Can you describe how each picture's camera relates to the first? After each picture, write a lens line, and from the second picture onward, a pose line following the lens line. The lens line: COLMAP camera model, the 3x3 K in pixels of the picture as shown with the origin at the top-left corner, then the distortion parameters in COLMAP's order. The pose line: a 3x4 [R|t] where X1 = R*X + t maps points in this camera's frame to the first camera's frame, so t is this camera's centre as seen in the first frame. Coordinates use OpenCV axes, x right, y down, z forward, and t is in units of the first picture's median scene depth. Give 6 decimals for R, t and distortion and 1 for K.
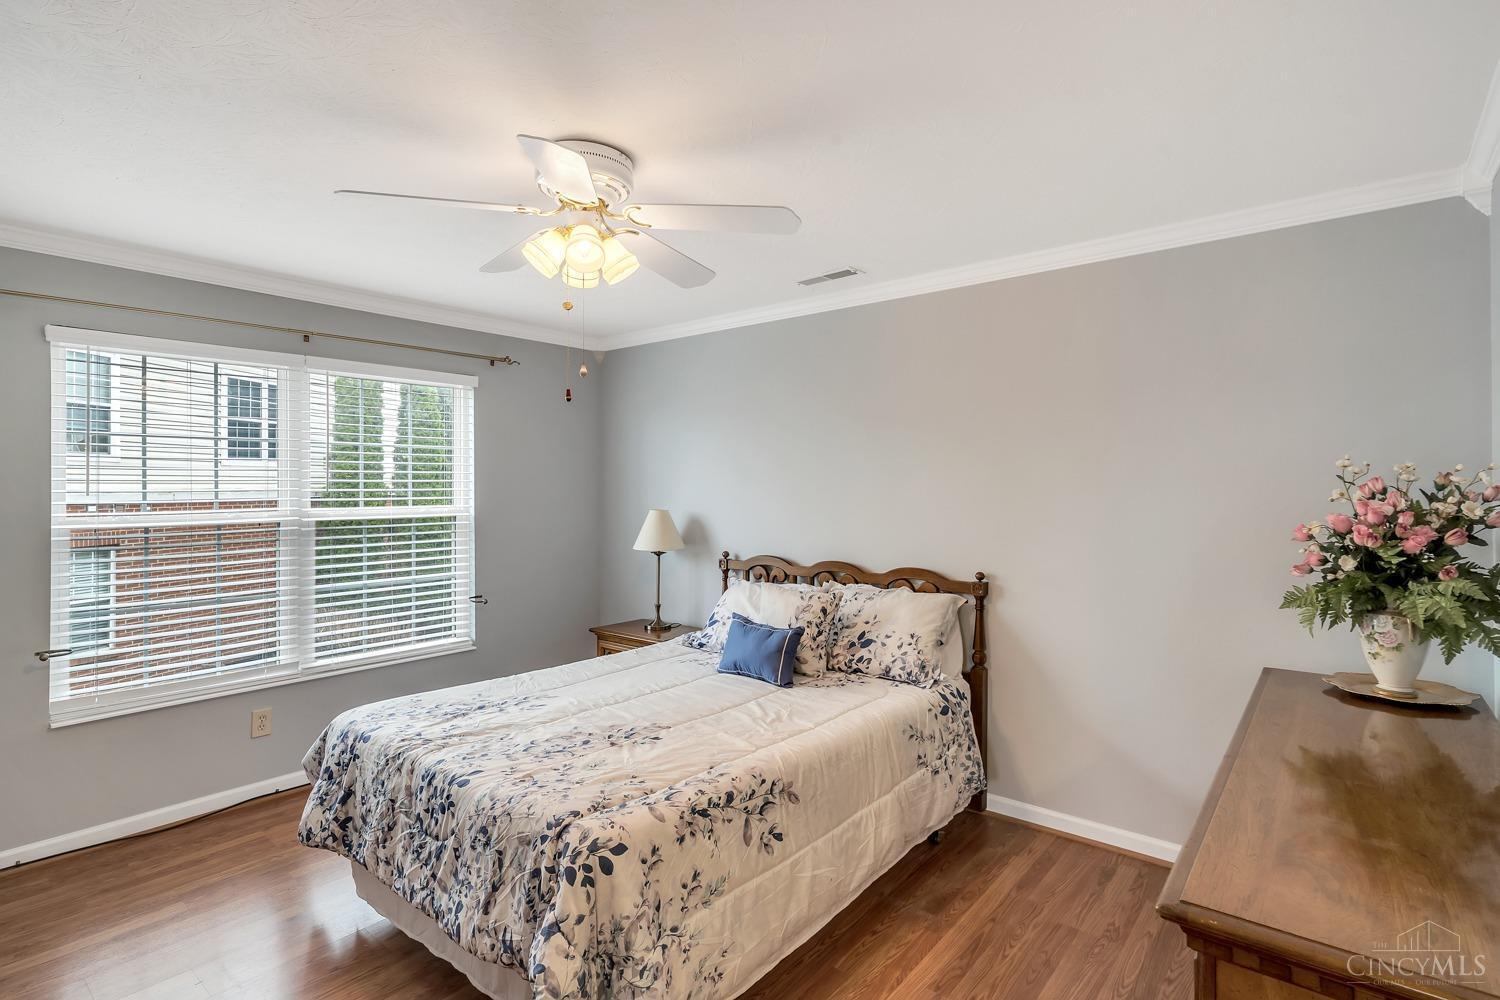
lens RADIAL K [[745.3, 0, 739.0], [0, 745.3, 487.5], [0, 0, 1]] dist [0.009055, -0.002405]
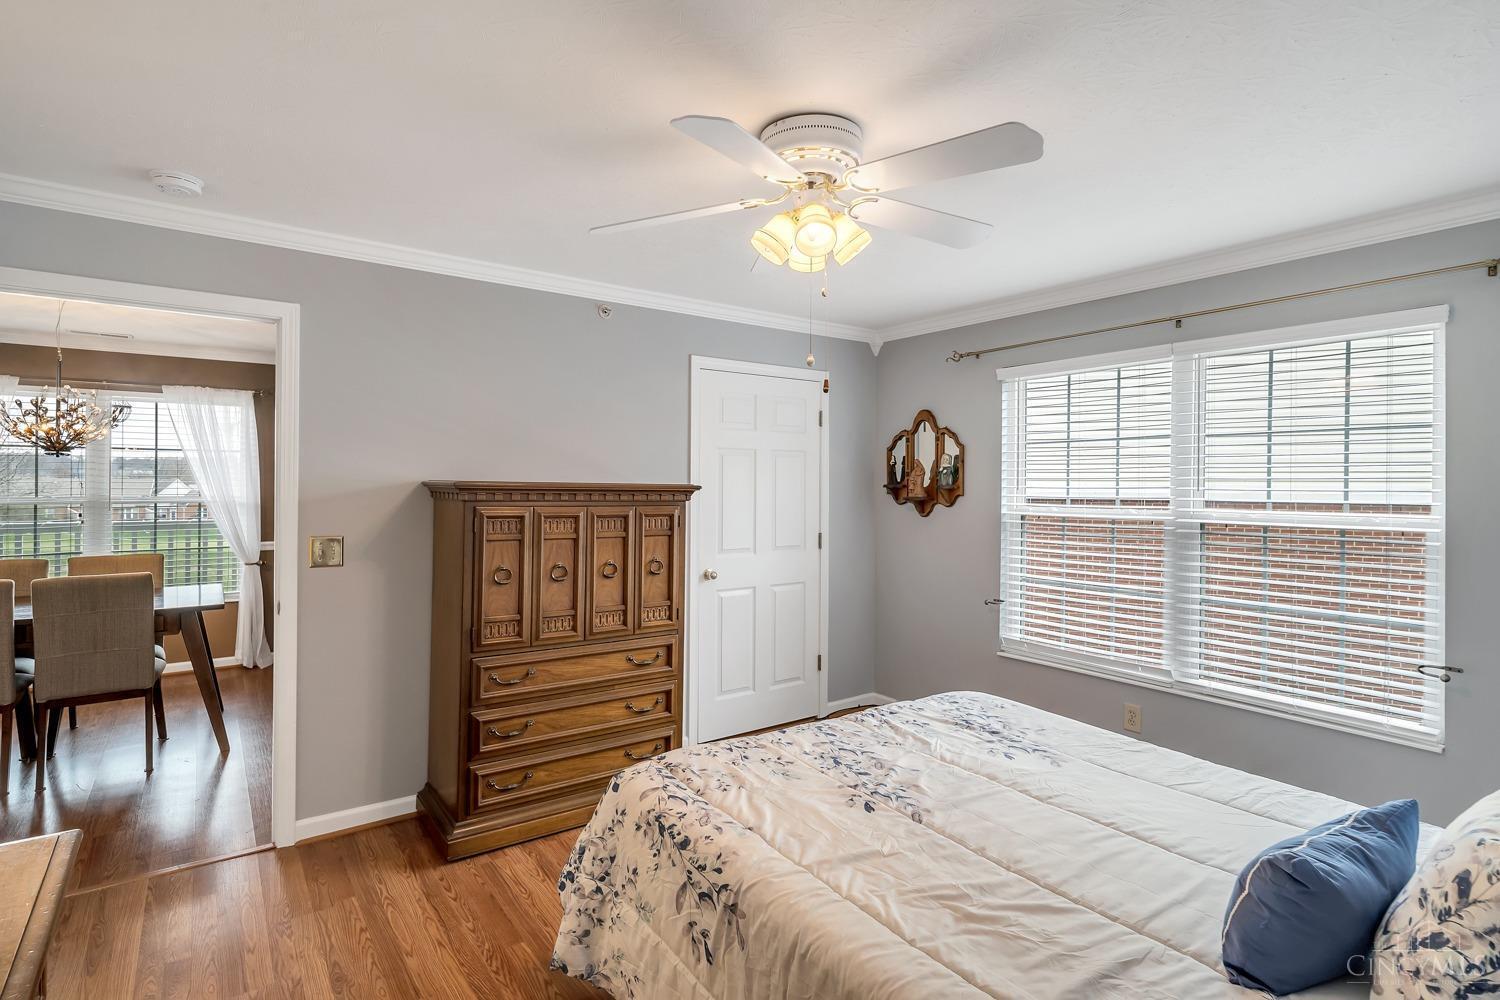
lens RADIAL K [[745.3, 0, 748.2], [0, 745.3, 481.9], [0, 0, 1]] dist [0.009055, -0.002405]
pose [[-0.242491, 0.000429, -0.970153, 0.625149], [-0.007862, 0.999966, 0.002408, -0.003153], [0.970122, 0.008211, -0.242480, 0.991357]]
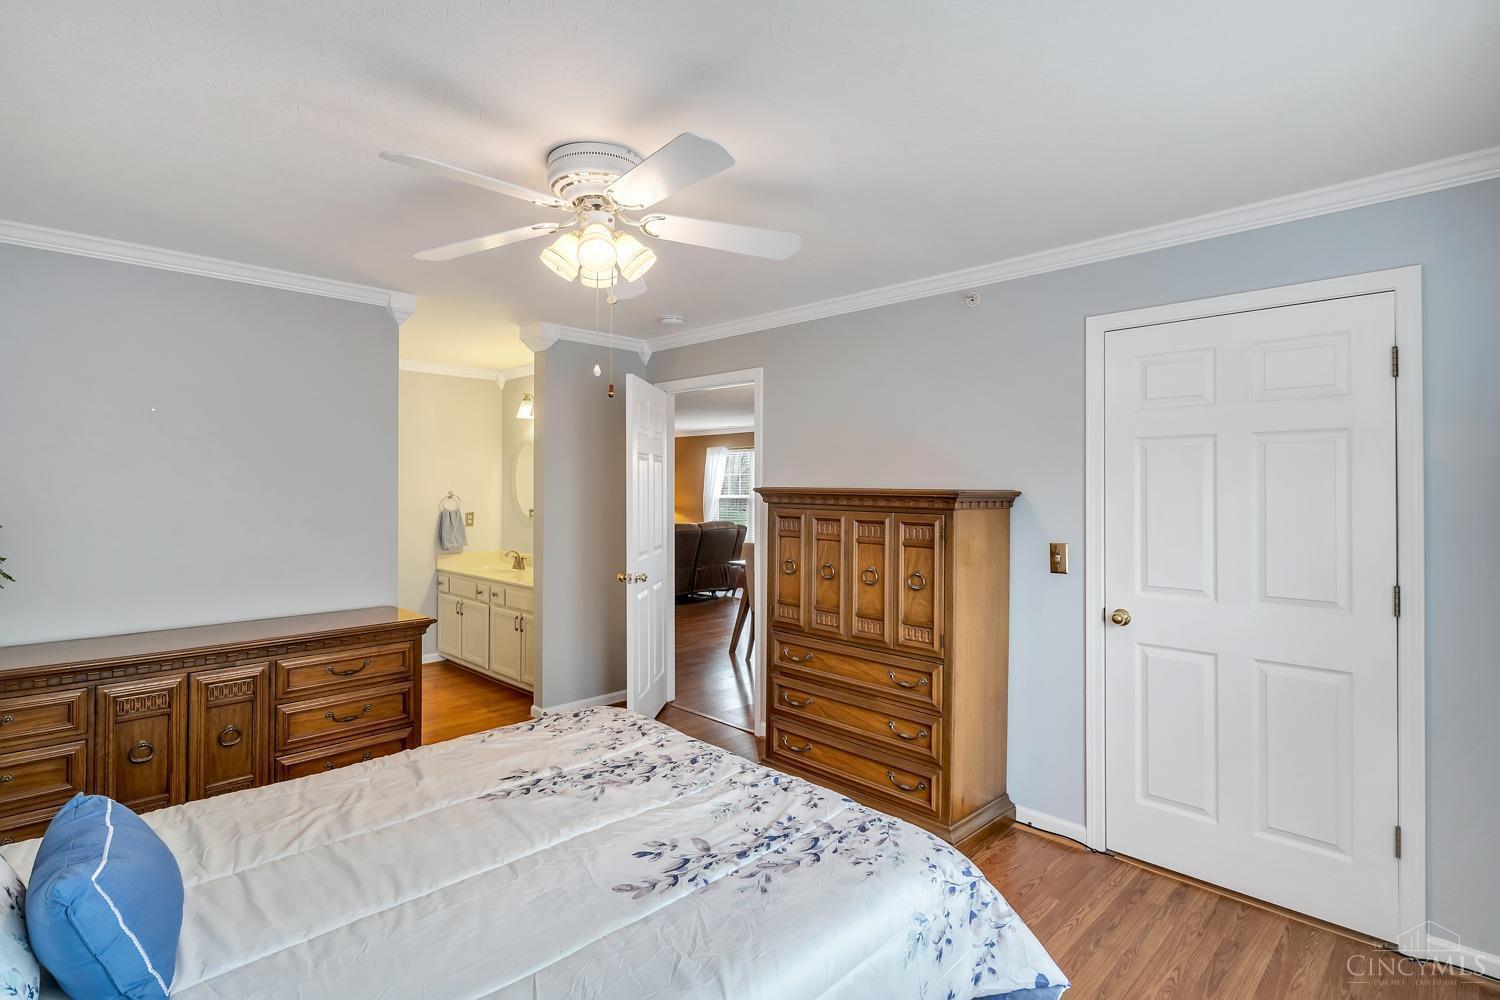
lens RADIAL K [[745.3, 0, 737.3], [0, 745.3, 485.9], [0, 0, 1]] dist [0.009055, -0.002405]
pose [[-0.995018, 0.001257, 0.099685, -0.429687], [0.001171, 0.999999, -0.000918, 0.000397], [-0.099686, -0.000797, -0.995019, 1.705600]]
